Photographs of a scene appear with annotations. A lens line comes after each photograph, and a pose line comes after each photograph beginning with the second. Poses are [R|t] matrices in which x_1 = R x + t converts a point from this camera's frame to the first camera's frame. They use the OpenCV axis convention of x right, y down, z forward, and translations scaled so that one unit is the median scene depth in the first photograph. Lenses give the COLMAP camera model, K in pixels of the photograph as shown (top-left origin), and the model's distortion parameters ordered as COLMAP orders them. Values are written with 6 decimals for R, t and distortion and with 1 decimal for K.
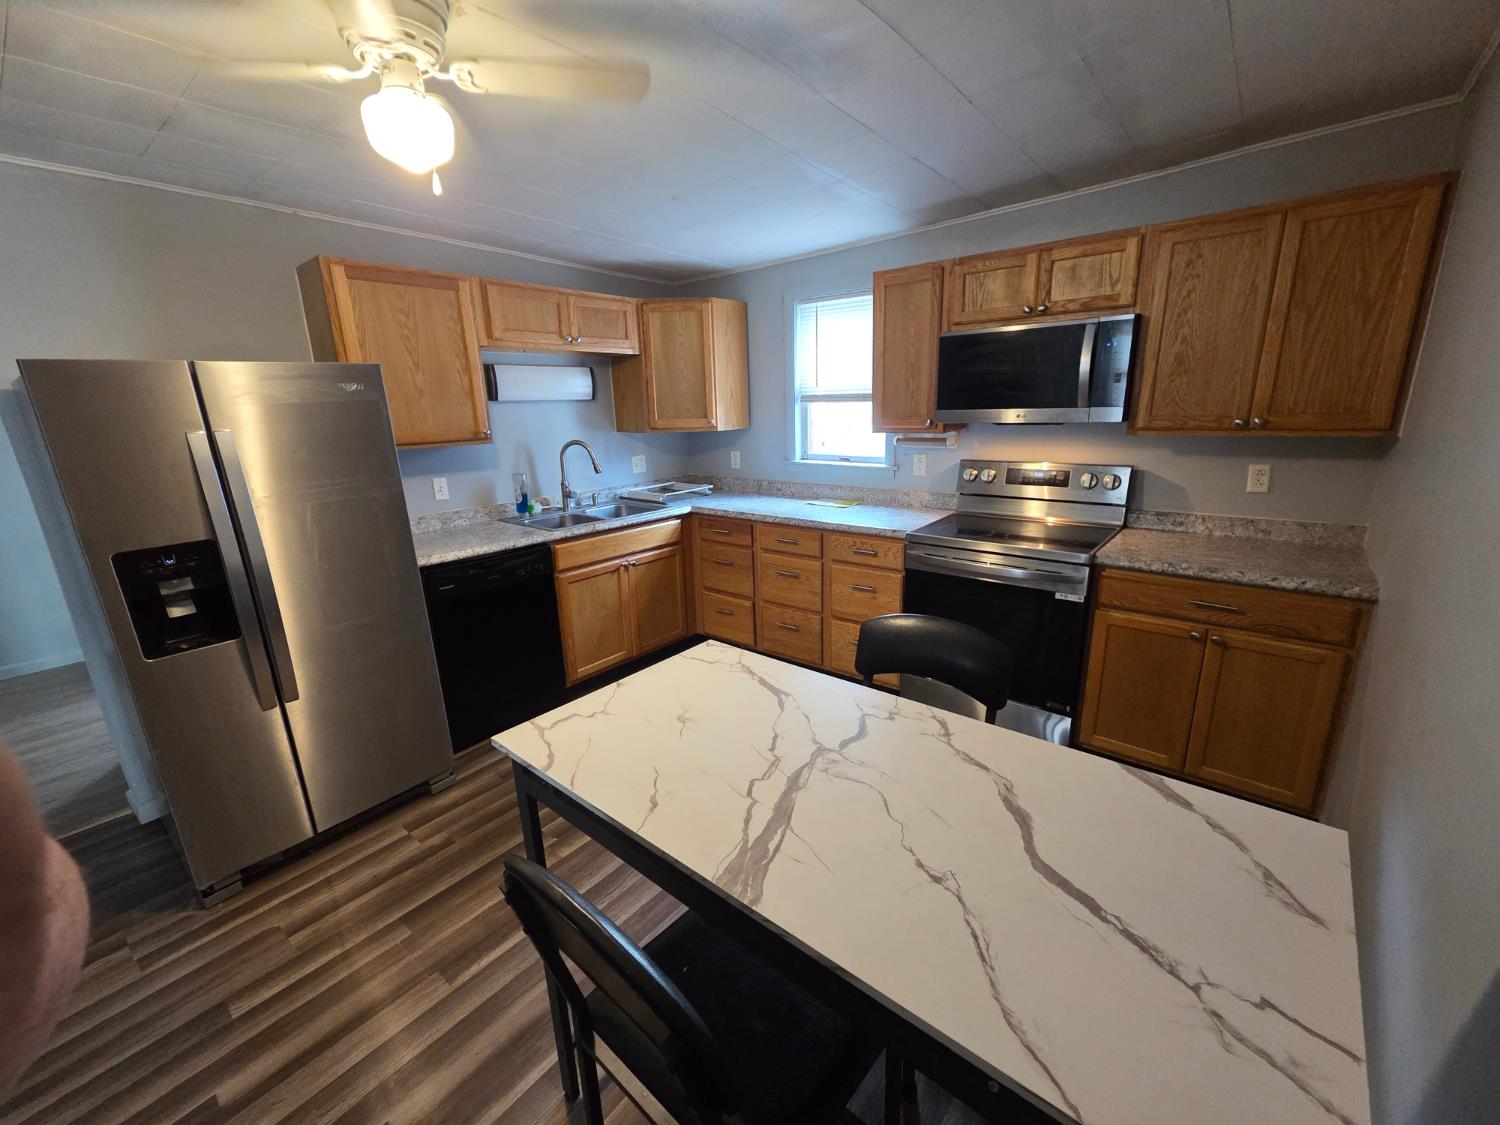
lens RADIAL K [[615.4, 0, 743.4], [0, 615.4, 565.2], [0, 0, 1]] dist [0.006778, -0.001615]
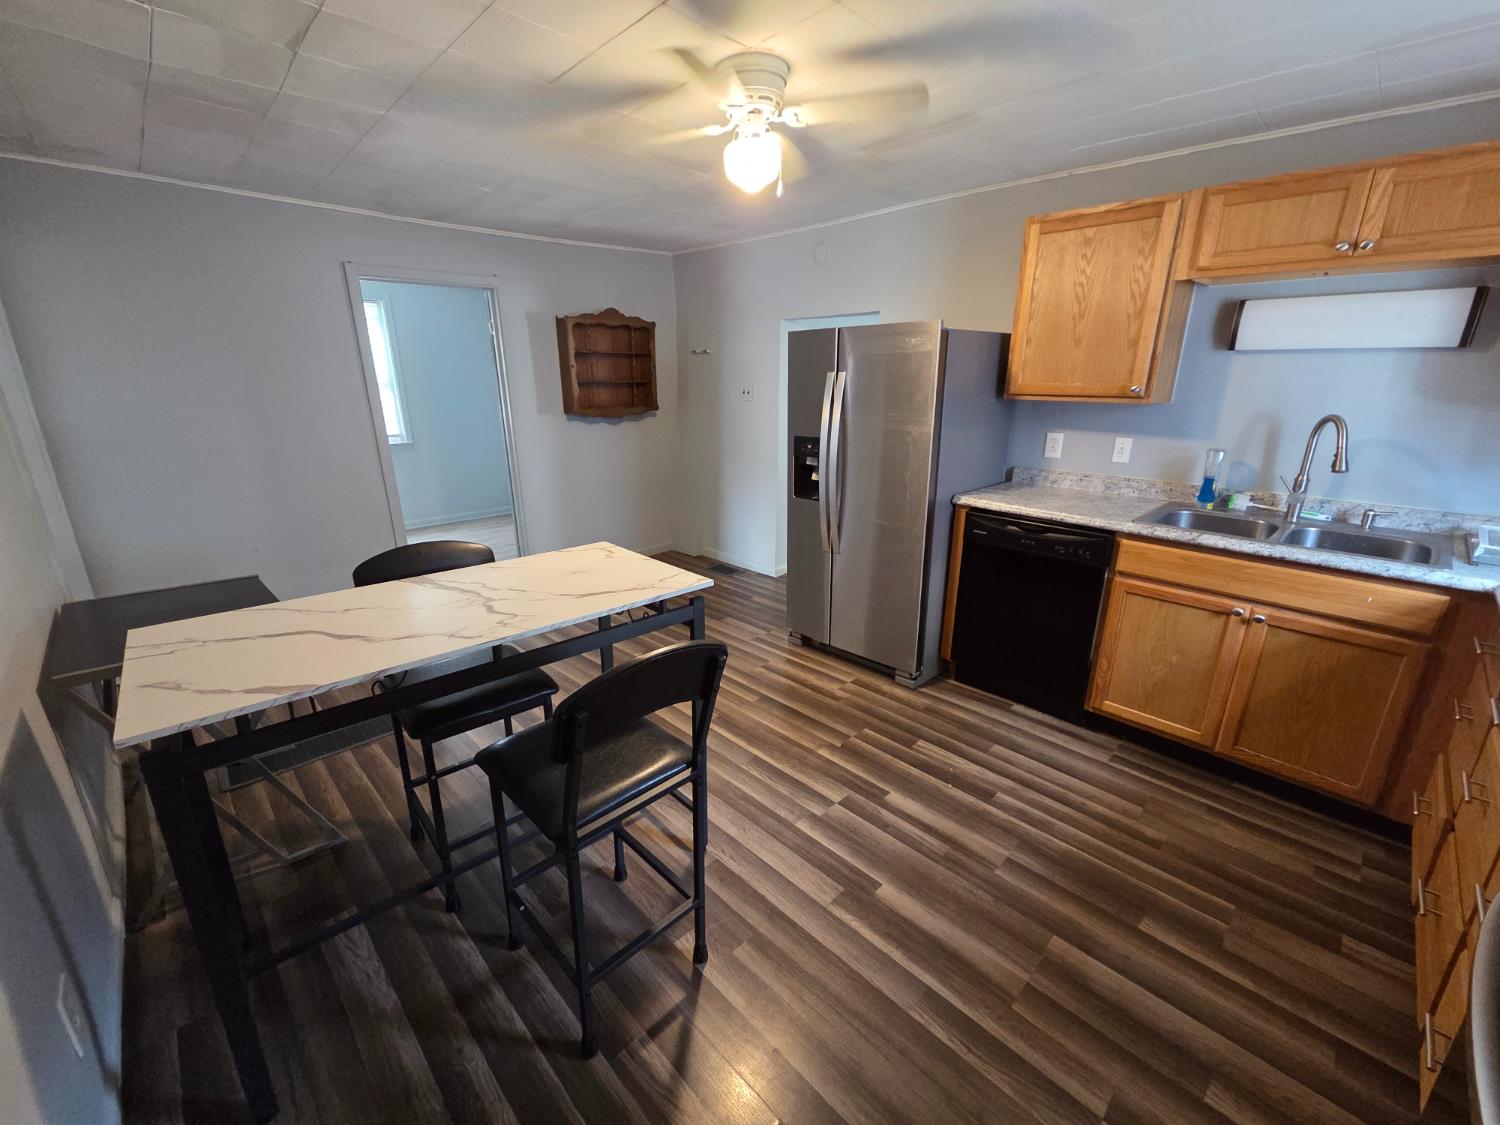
lens RADIAL K [[615.4, 0, 748.1], [0, 615.4, 567.2], [0, 0, 1]] dist [0.006778, -0.001615]
pose [[-0.107508, 0.329340, -0.938071, 0.606524], [-0.252463, 0.903568, 0.346160, -0.185000], [0.961616, 0.274043, -0.013994, 0.685654]]
